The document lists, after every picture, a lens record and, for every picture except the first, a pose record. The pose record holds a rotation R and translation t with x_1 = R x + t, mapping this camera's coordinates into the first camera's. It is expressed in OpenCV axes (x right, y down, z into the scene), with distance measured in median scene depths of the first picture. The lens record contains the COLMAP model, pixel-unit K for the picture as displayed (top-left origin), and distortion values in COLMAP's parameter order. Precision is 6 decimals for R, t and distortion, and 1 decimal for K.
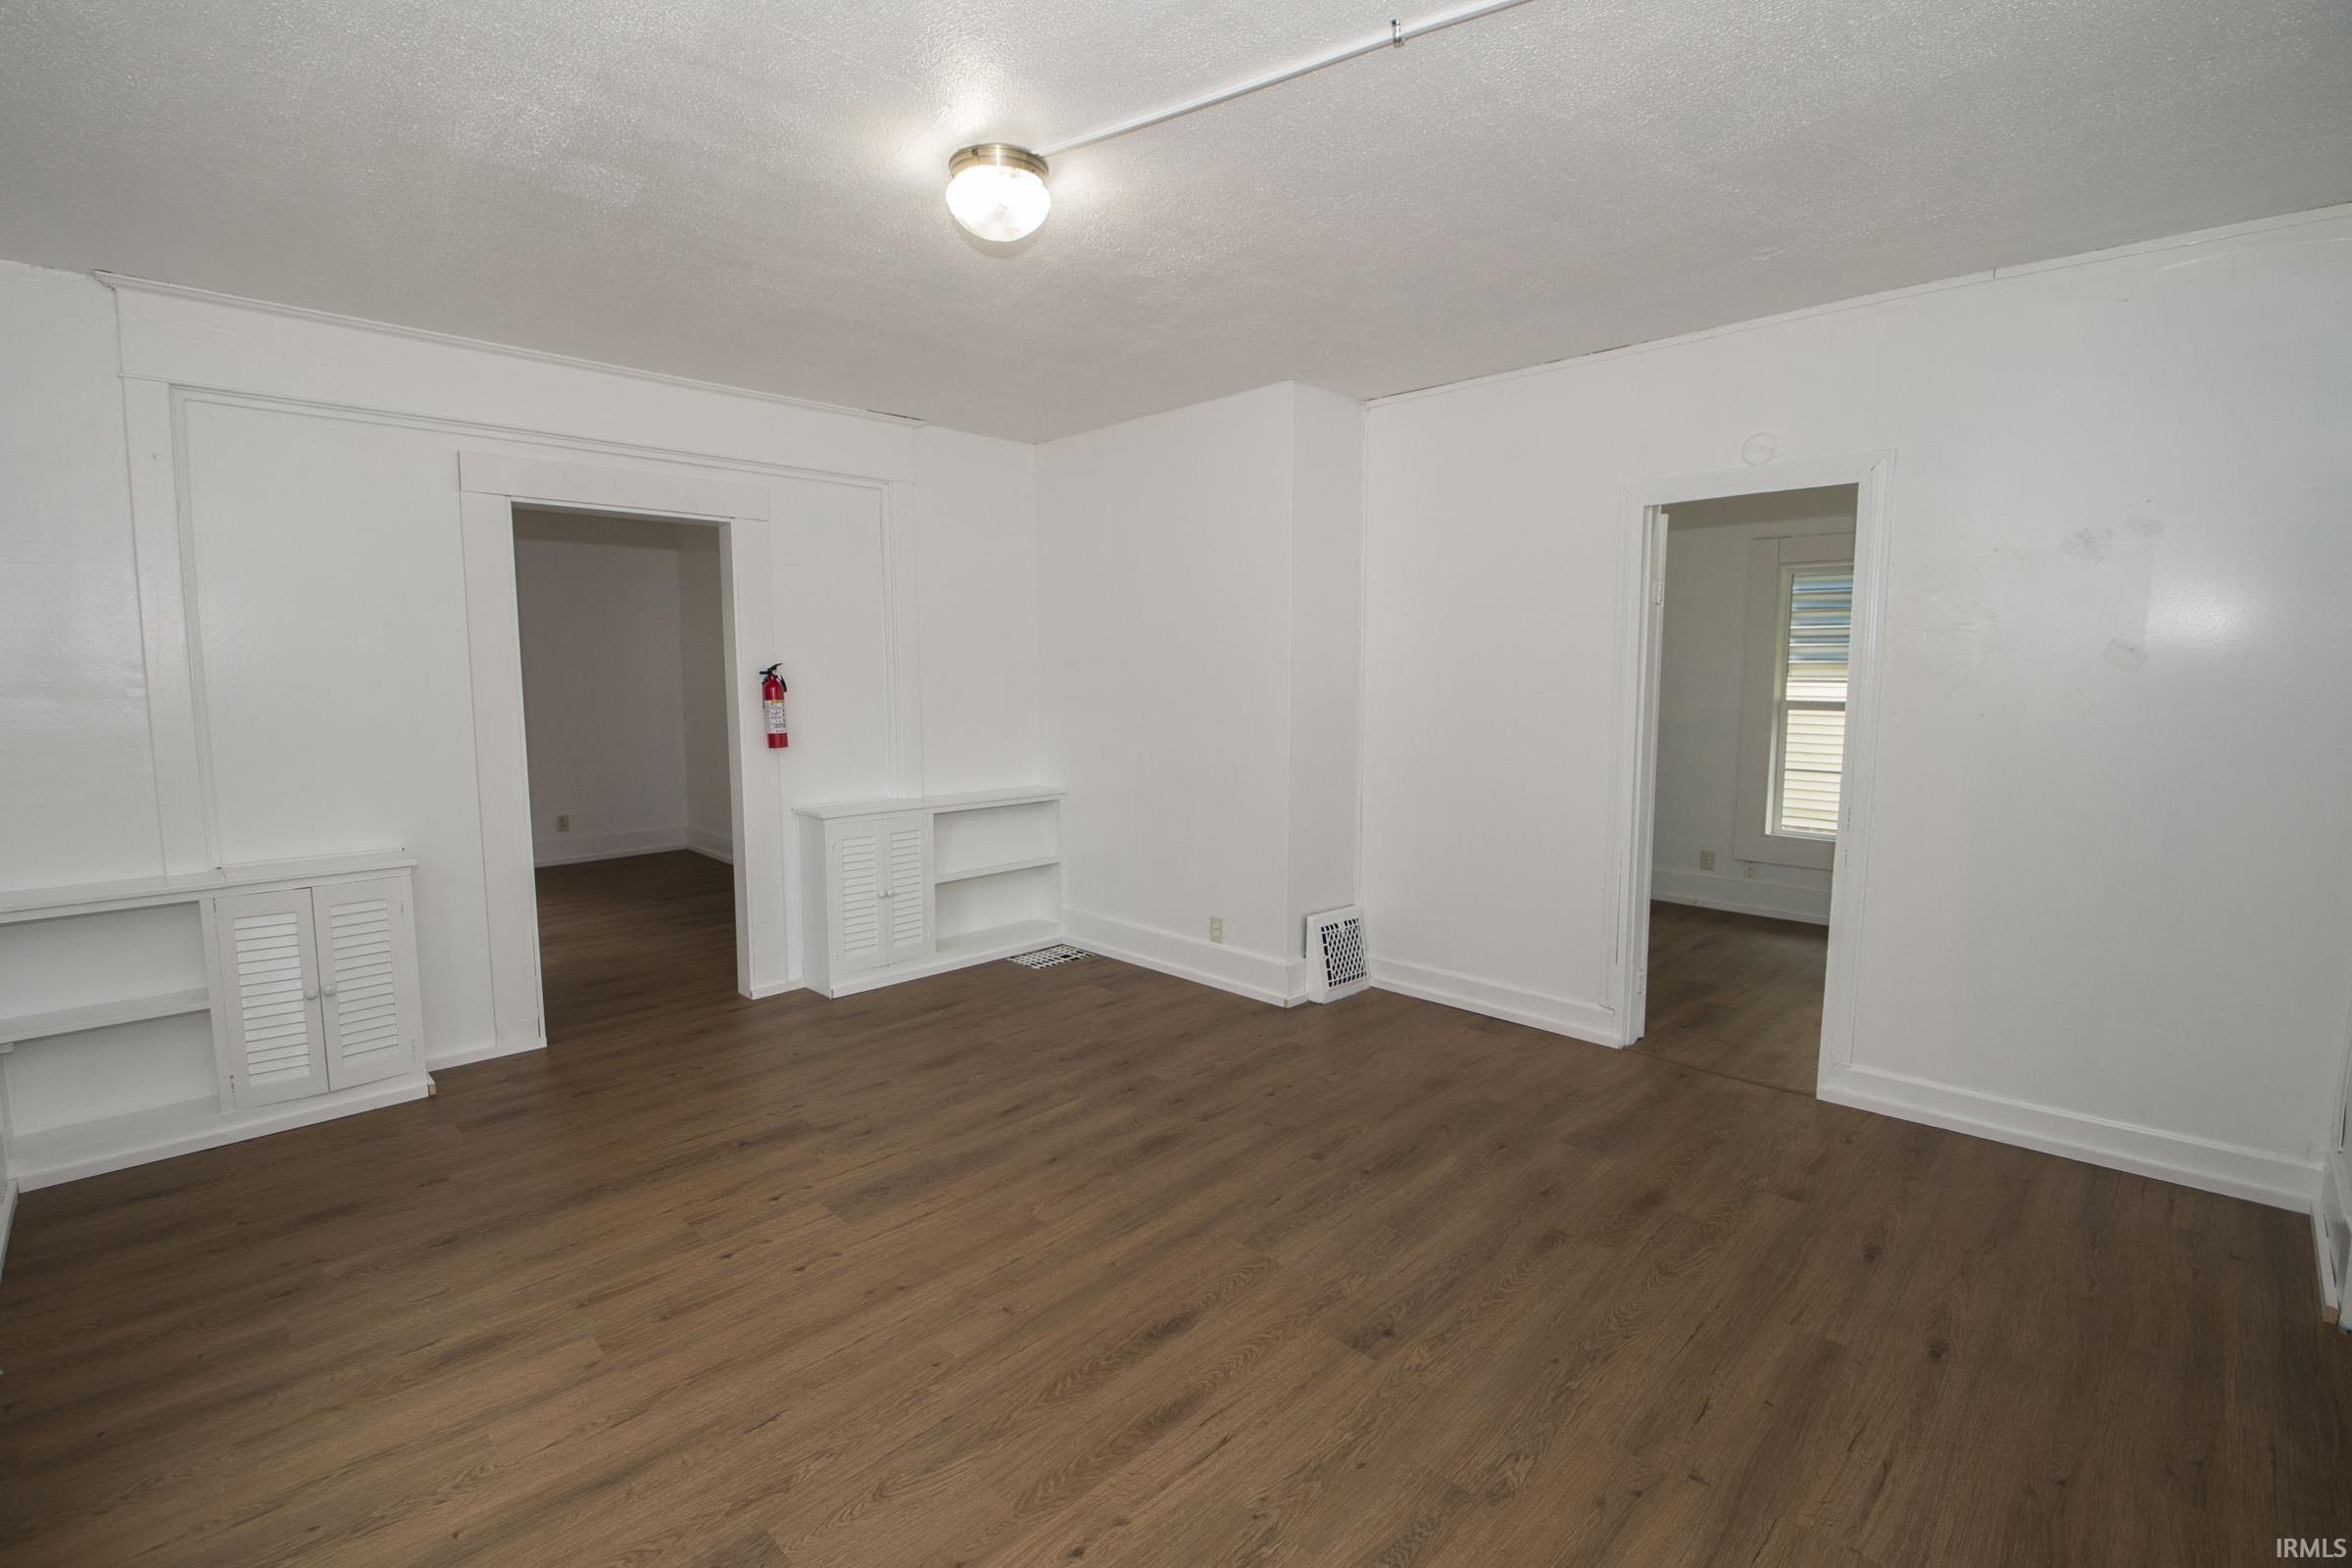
lens RADIAL K [[1029.8, 0, 1162.3], [0, 1029.8, 774.9], [0, 0, 1]] dist [0.000171, -0.012500]
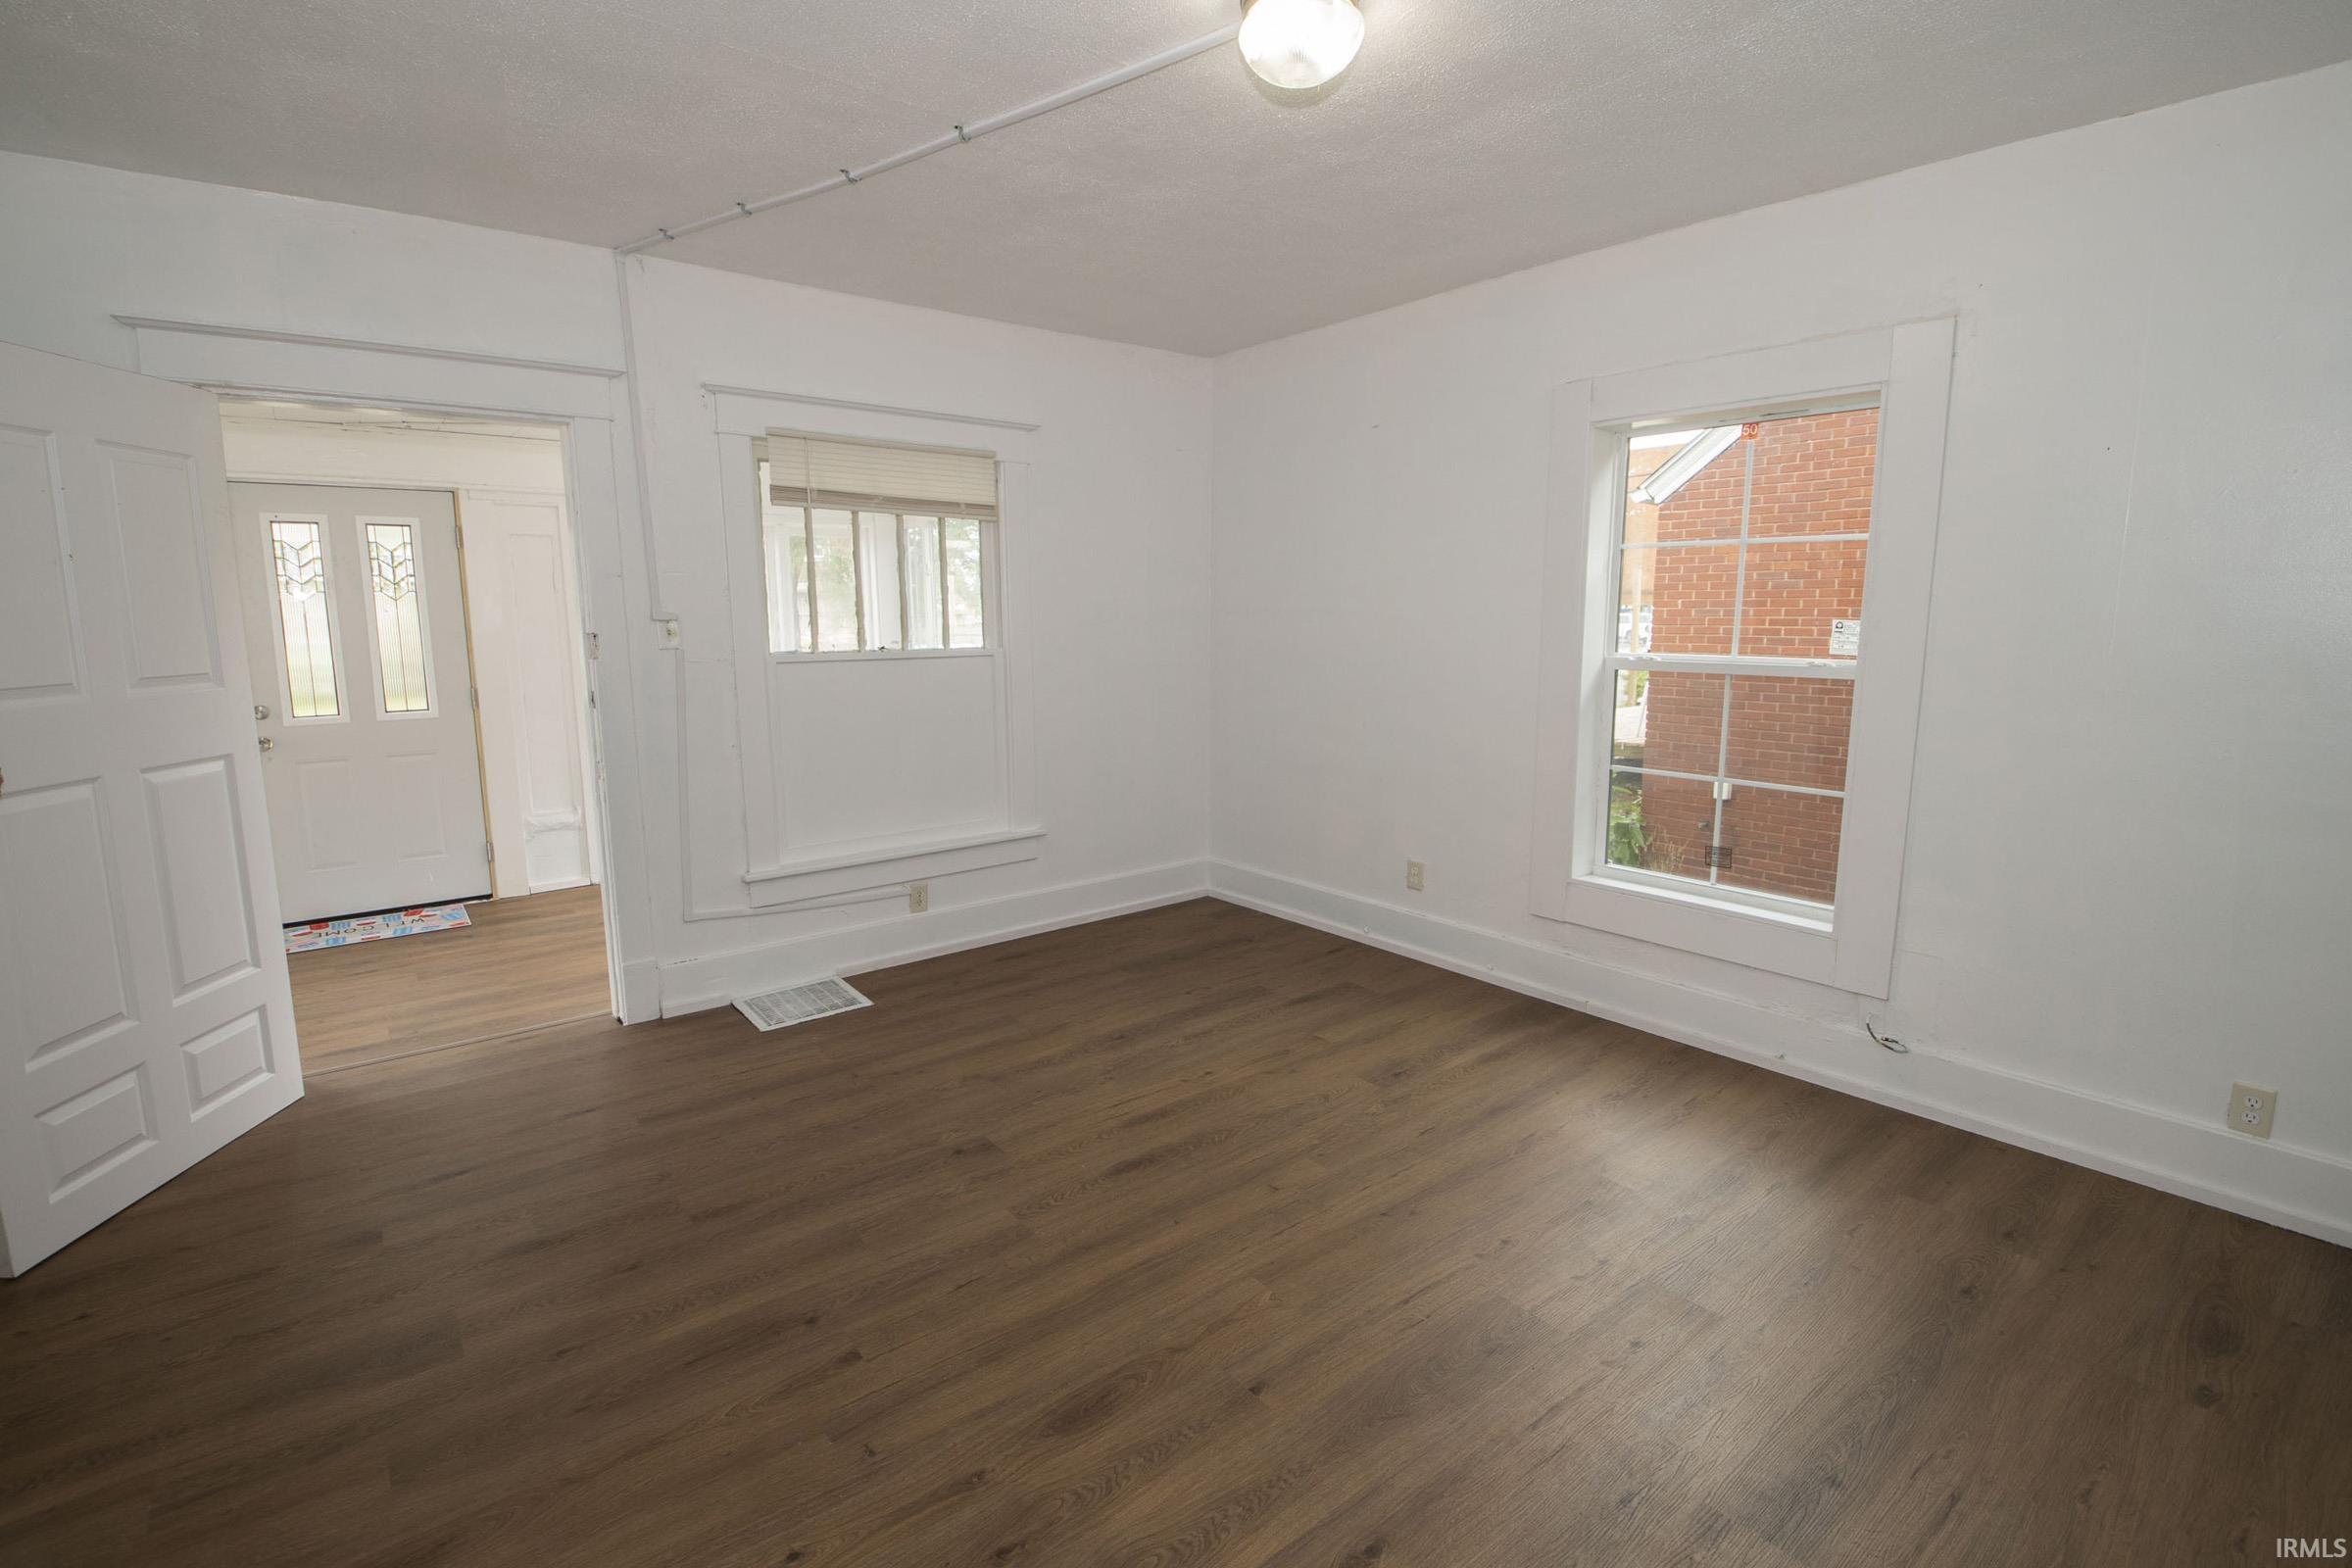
lens RADIAL K [[1029.8, 0, 1162.3], [0, 1029.8, 774.9], [0, 0, 1]] dist [0.000171, -0.012500]
pose [[-0.993552, -0.010538, 0.112888, -0.135054], [0.018456, 0.967360, 0.252732, -0.172302], [-0.111866, 0.253186, -0.960928, 1.763678]]
